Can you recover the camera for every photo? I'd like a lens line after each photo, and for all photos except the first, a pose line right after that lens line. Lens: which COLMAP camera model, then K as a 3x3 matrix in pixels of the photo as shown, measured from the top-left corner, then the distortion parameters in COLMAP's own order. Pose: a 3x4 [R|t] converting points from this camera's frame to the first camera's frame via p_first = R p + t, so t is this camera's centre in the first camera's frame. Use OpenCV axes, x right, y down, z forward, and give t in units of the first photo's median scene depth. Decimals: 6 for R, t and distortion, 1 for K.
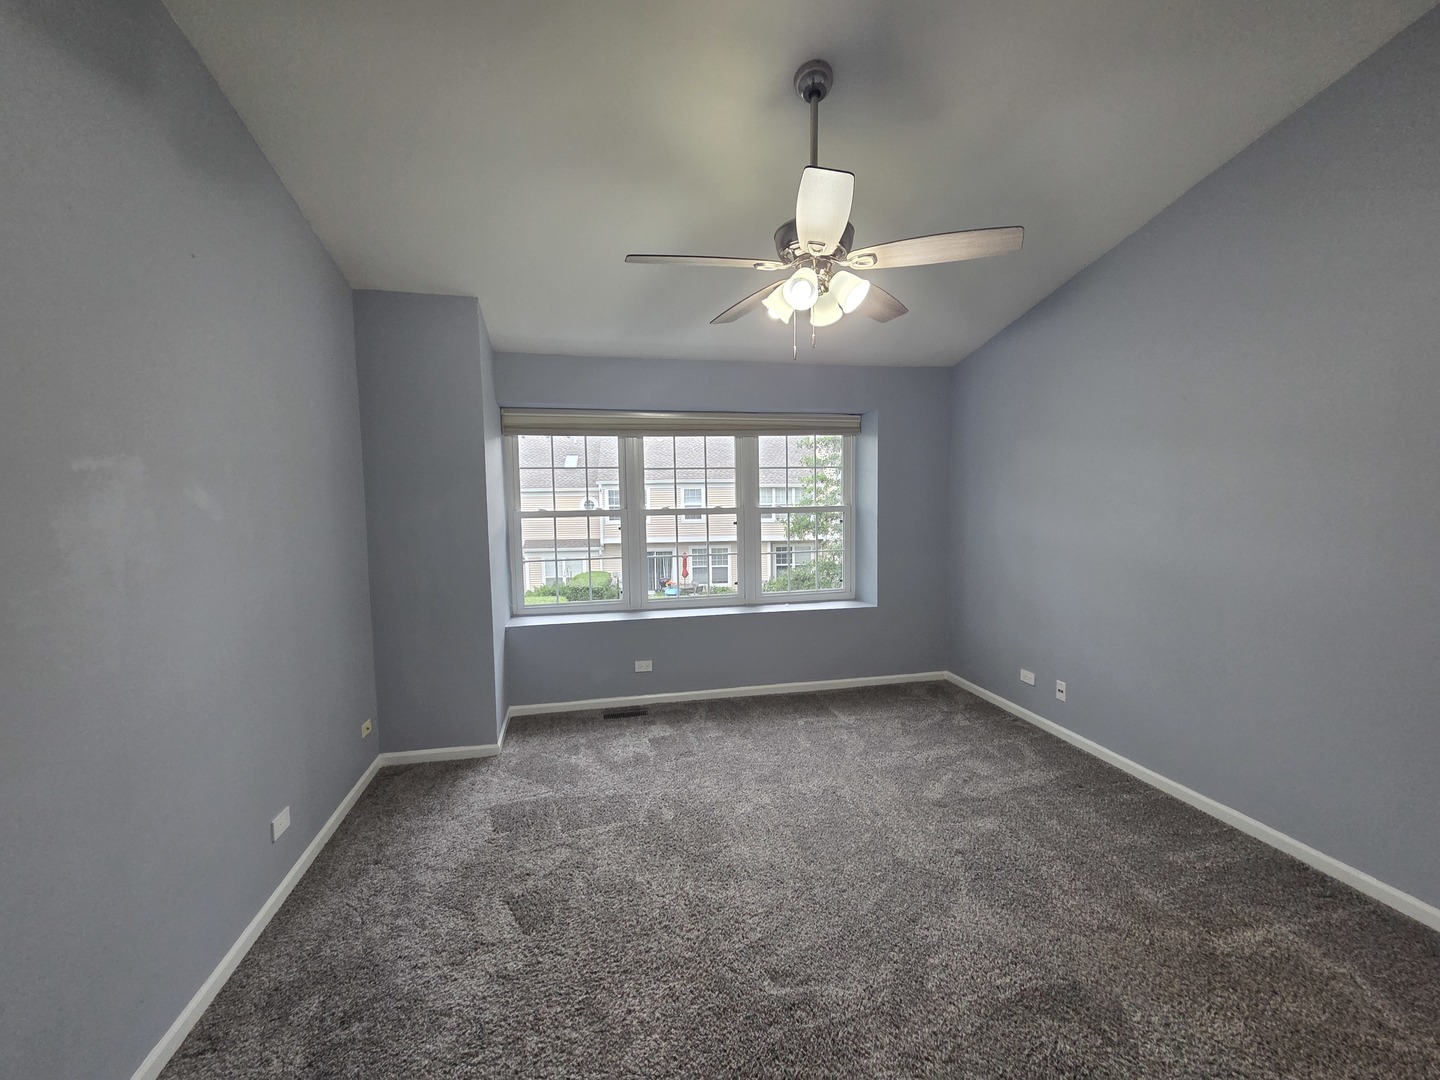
lens RADIAL K [[594.5, 0, 715.0], [0, 594.5, 531.8], [0, 0, 1]] dist [-0.005024, 0.001171]
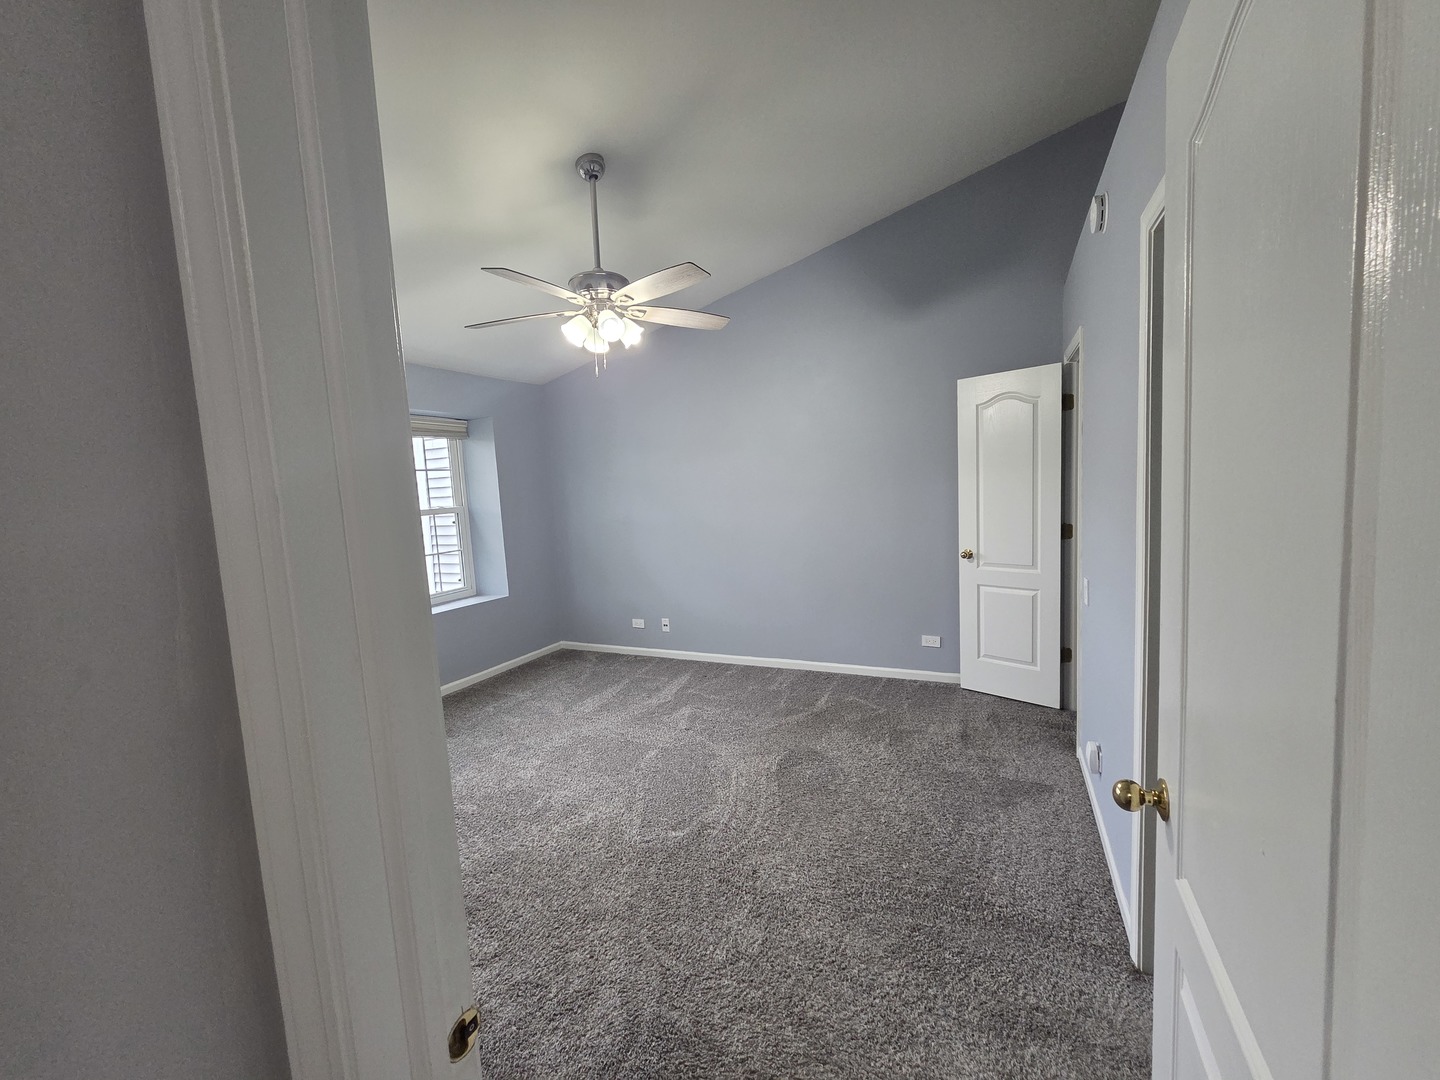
lens RADIAL K [[594.5, 0, 715.3], [0, 594.5, 541.6], [0, 0, 1]] dist [-0.005024, 0.001171]
pose [[0.616990, -0.099151, 0.780700, -0.492324], [0.097729, 0.994006, 0.049007, 0.013078], [-0.780879, 0.046060, 0.622981, 0.014388]]
